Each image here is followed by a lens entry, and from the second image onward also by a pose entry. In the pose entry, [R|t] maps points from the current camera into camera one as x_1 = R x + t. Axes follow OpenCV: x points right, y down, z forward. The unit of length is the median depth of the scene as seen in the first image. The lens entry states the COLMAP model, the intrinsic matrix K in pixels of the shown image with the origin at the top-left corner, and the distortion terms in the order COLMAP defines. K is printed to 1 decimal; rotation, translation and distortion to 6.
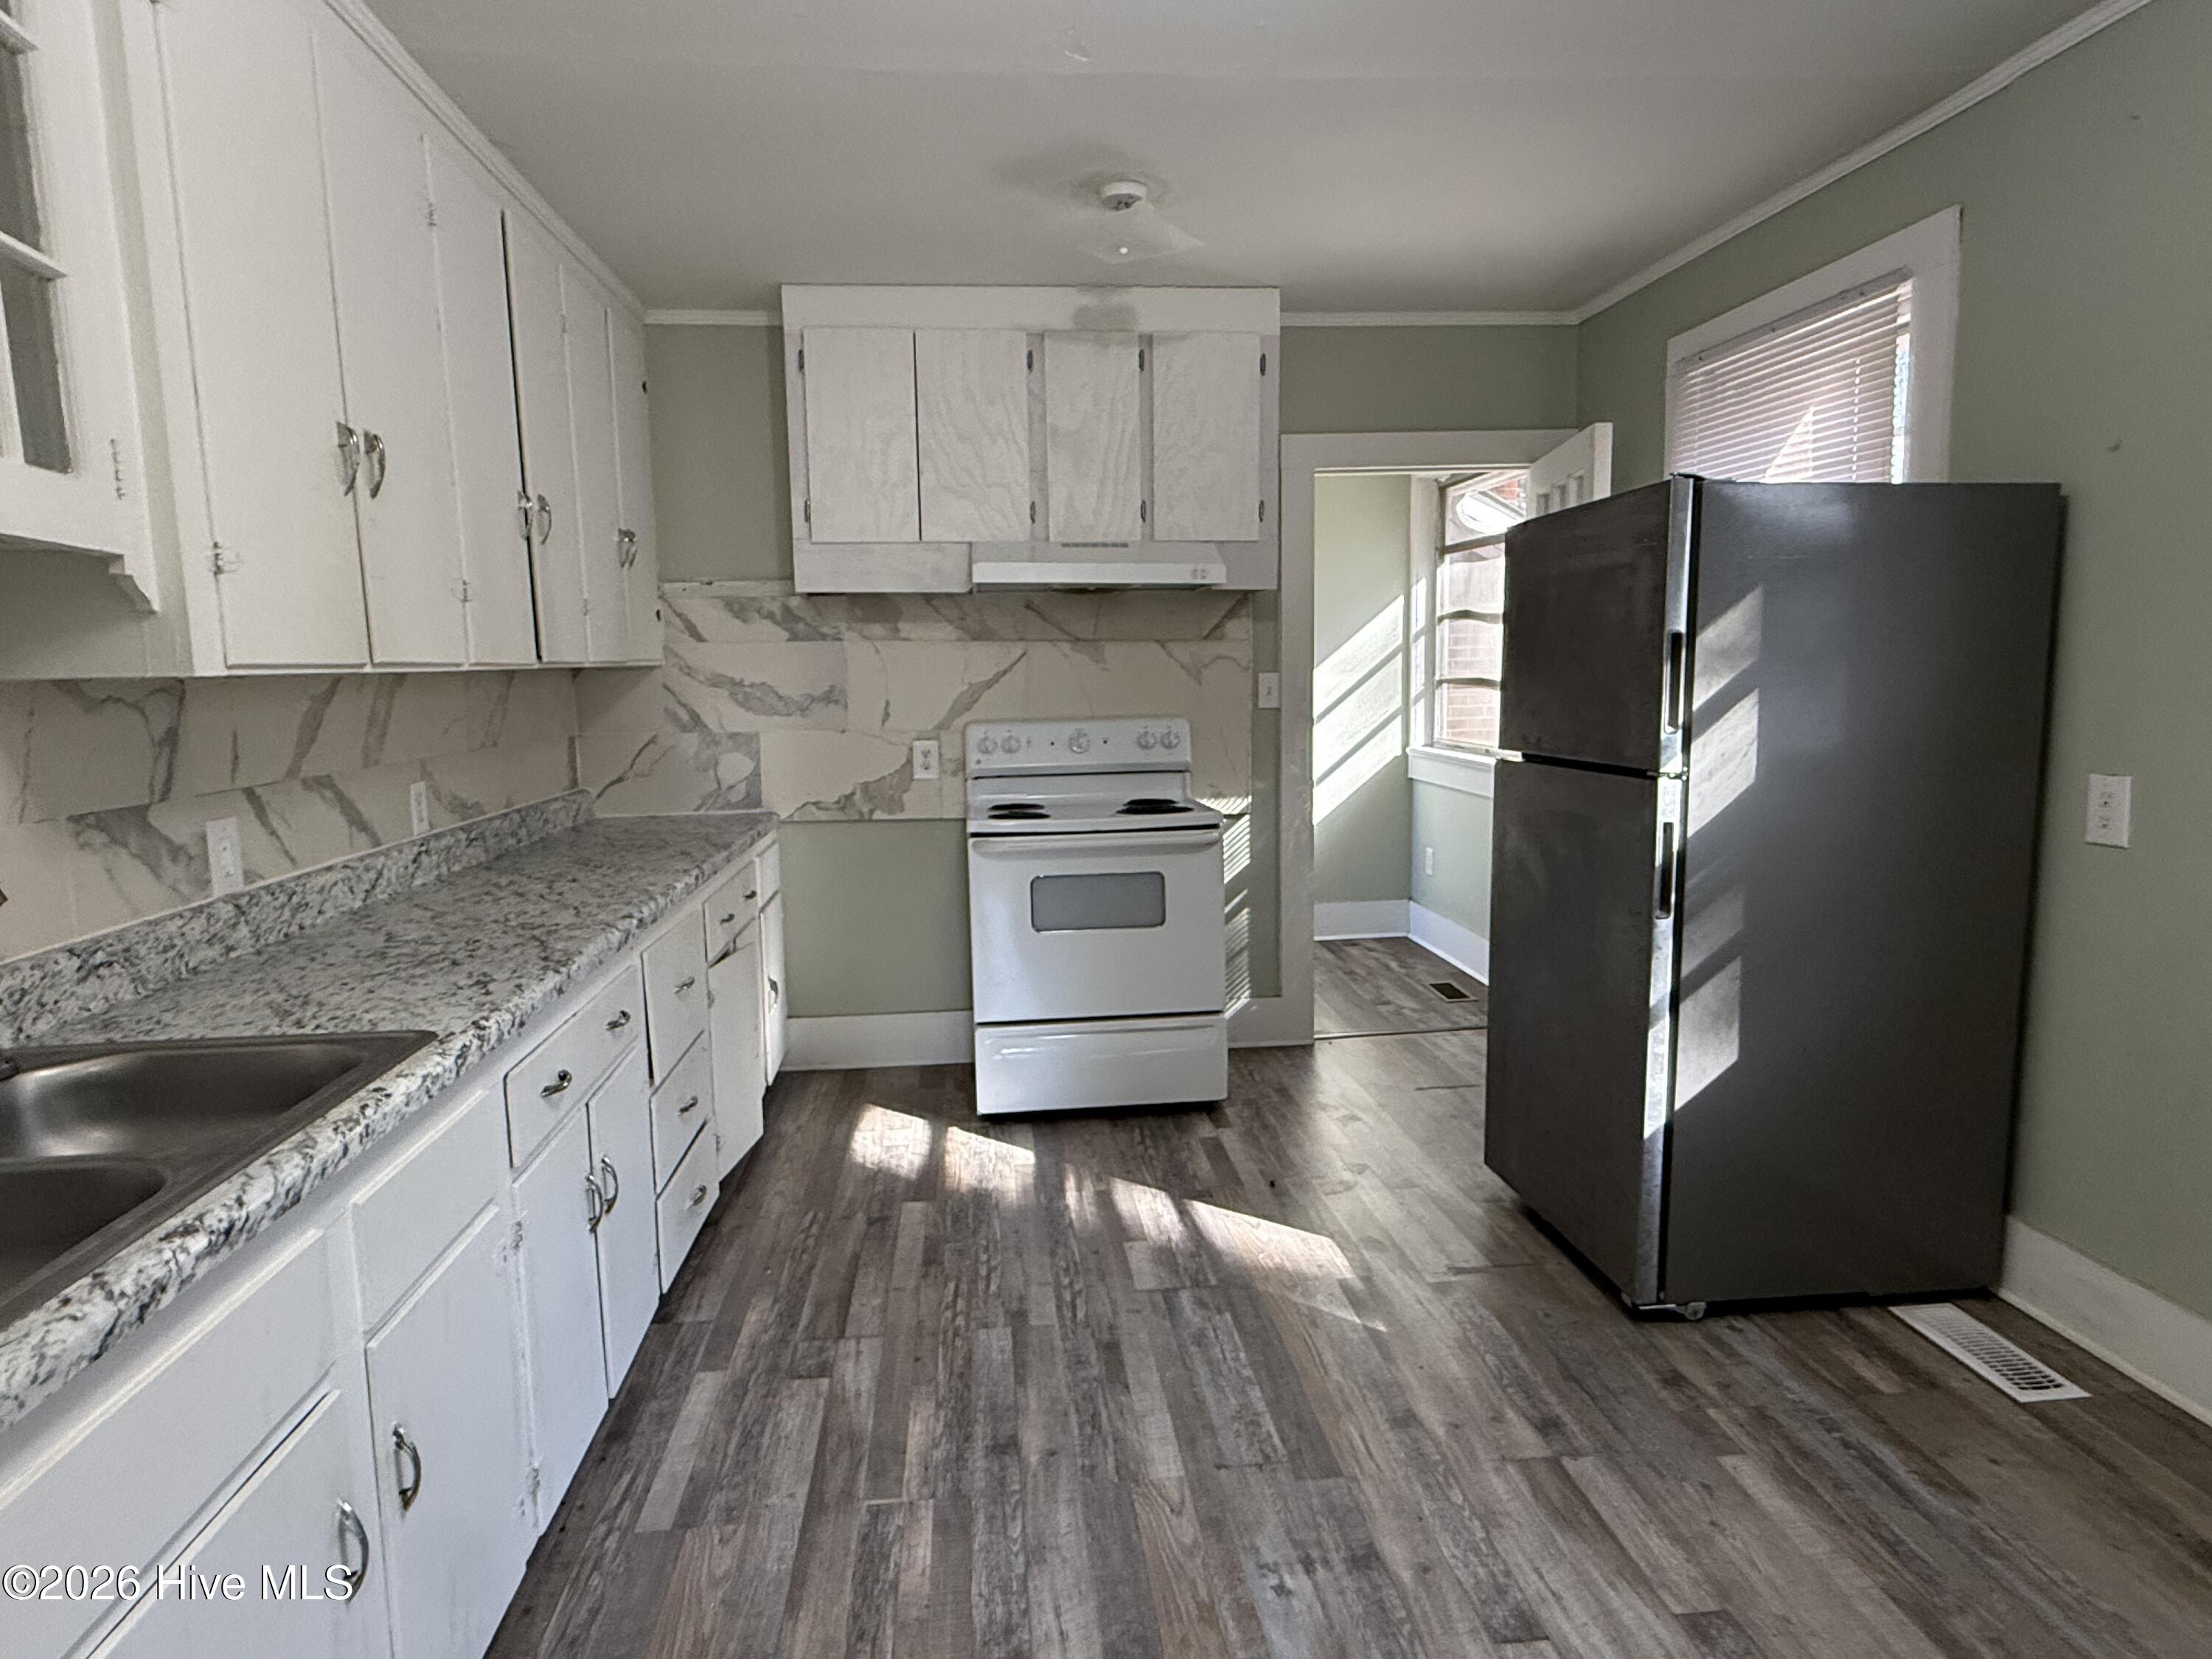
lens RADIAL K [[1285.0, 0, 1106.0], [0, 1285.0, 829.5], [0, 0, 1]] dist [-0.001244, -0.001855]
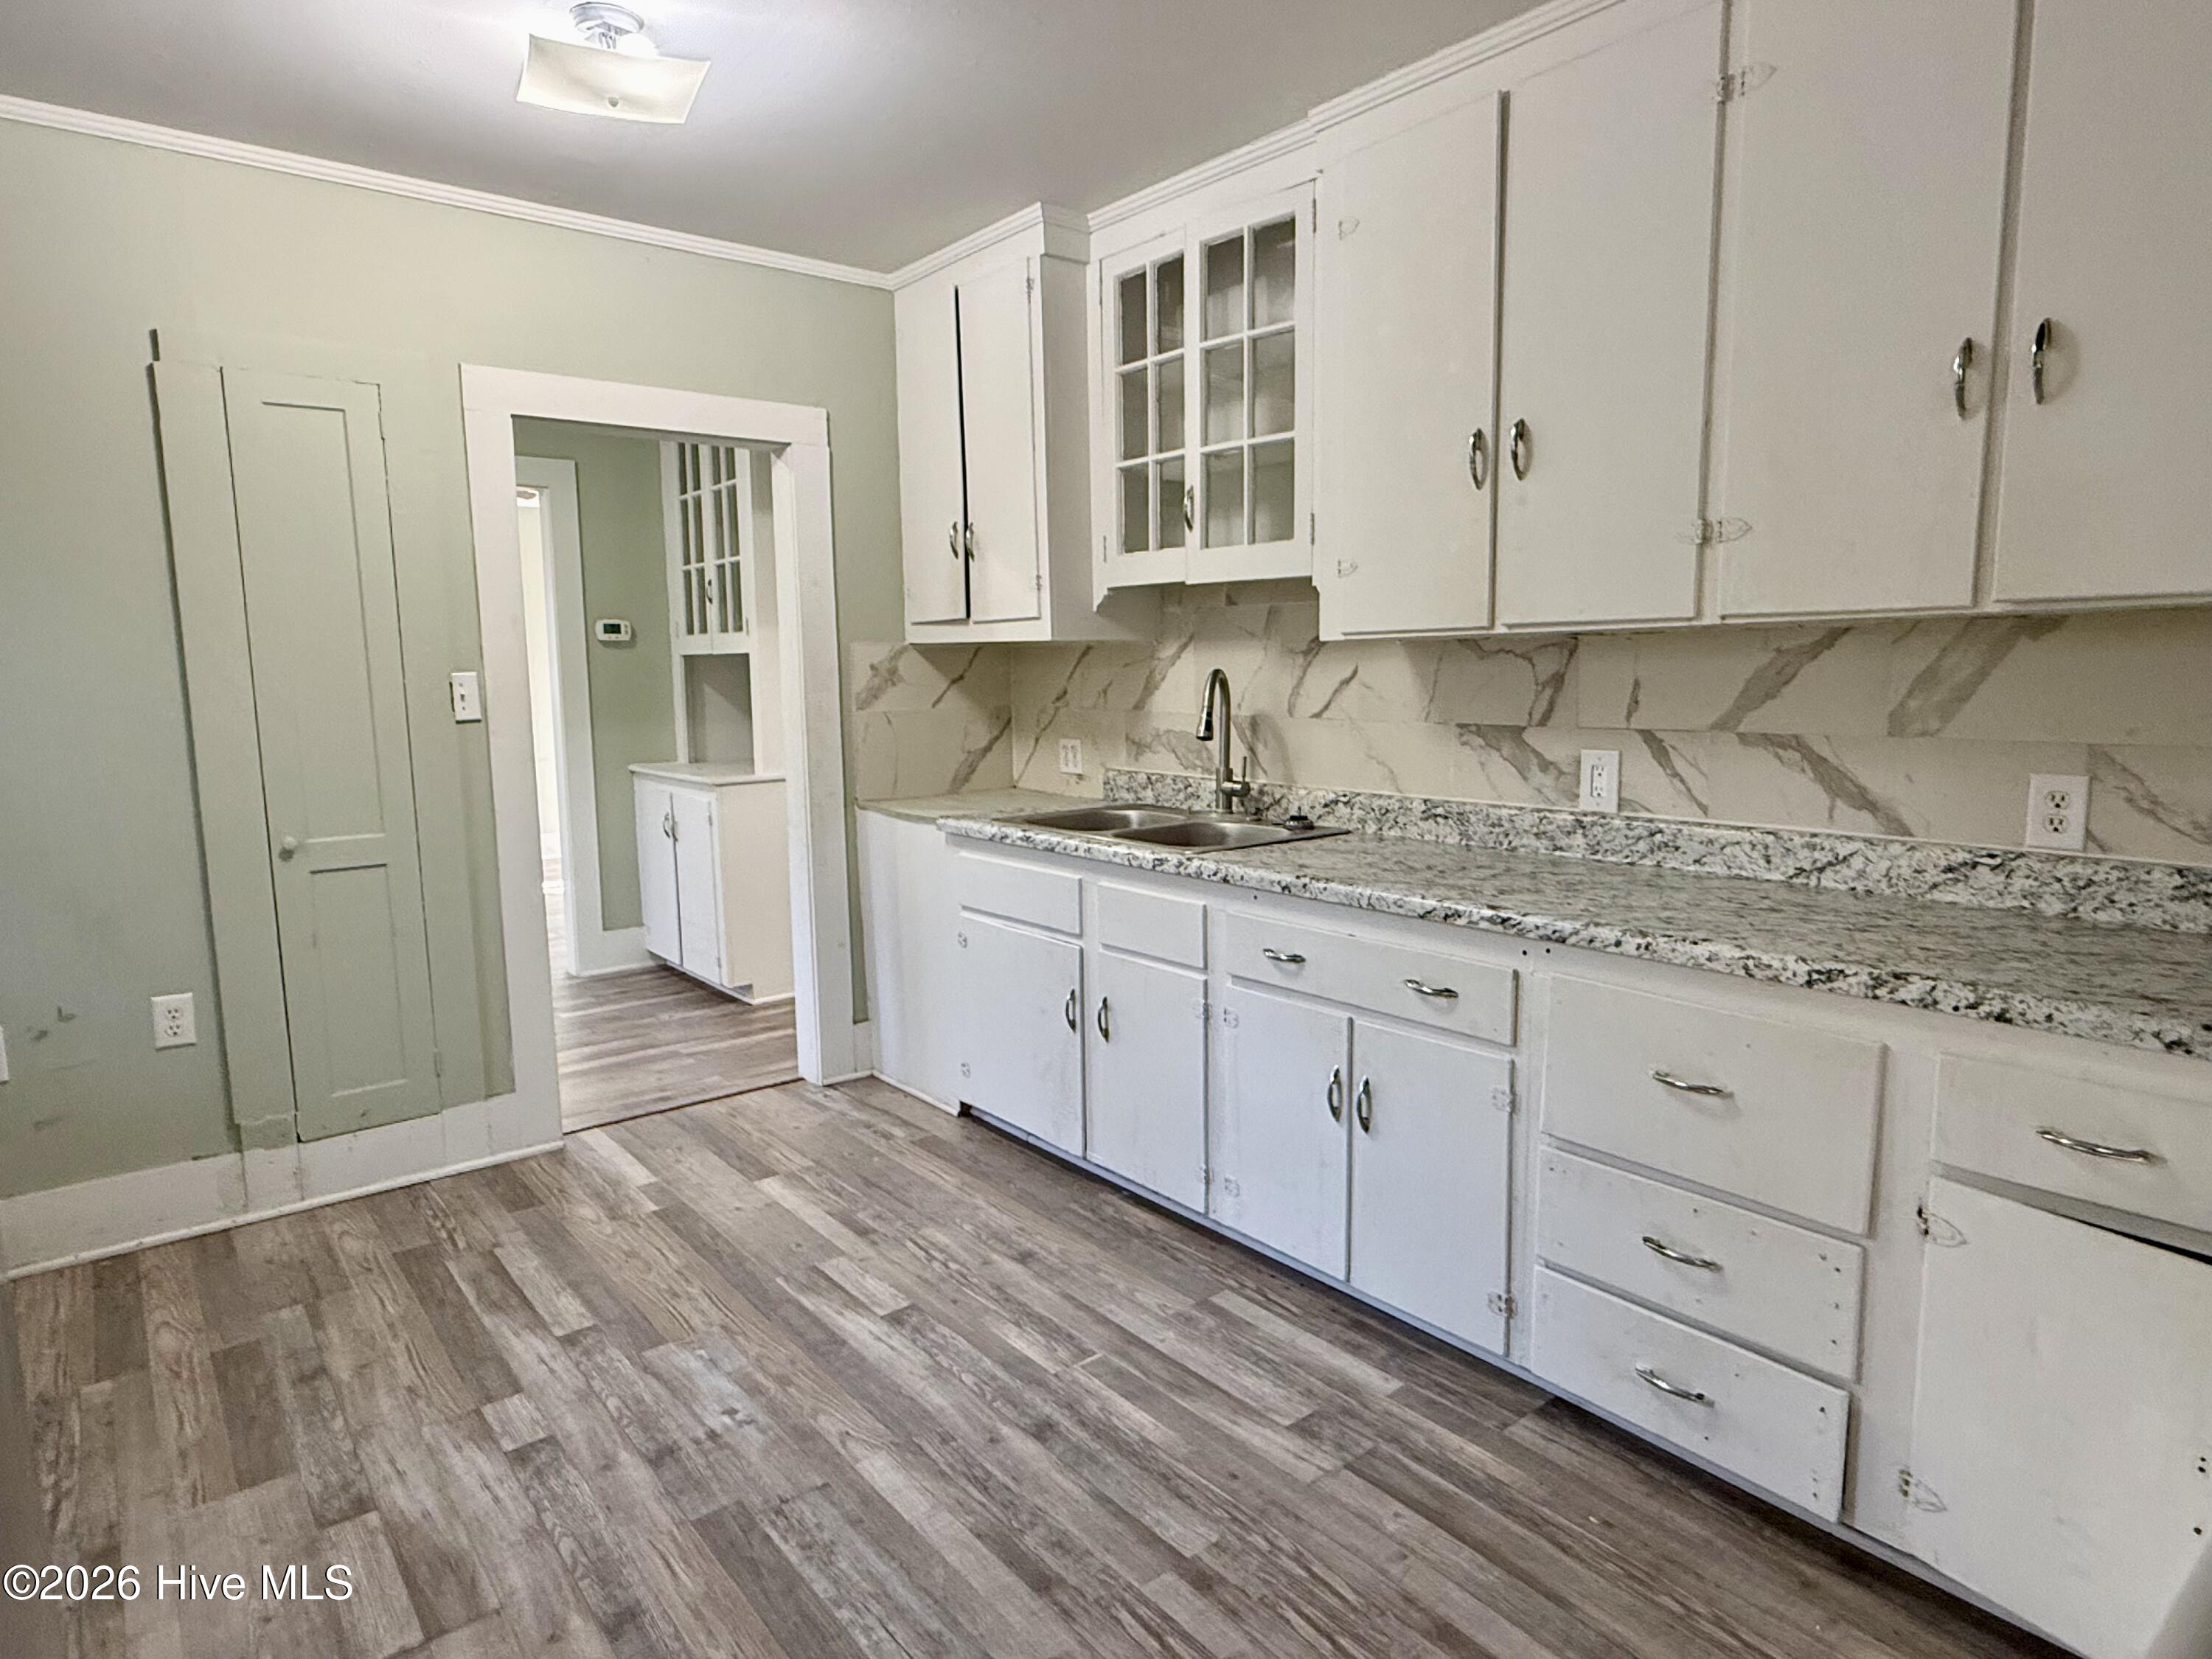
lens RADIAL K [[1285.0, 0, 1106.0], [0, 1285.0, 829.5], [0, 0, 1]] dist [-0.001244, -0.001855]
pose [[-0.841790, 0.103131, -0.529861, 0.370992], [-0.034307, 0.969374, 0.243179, -0.220503], [0.538713, 0.222884, -0.812472, 1.793119]]
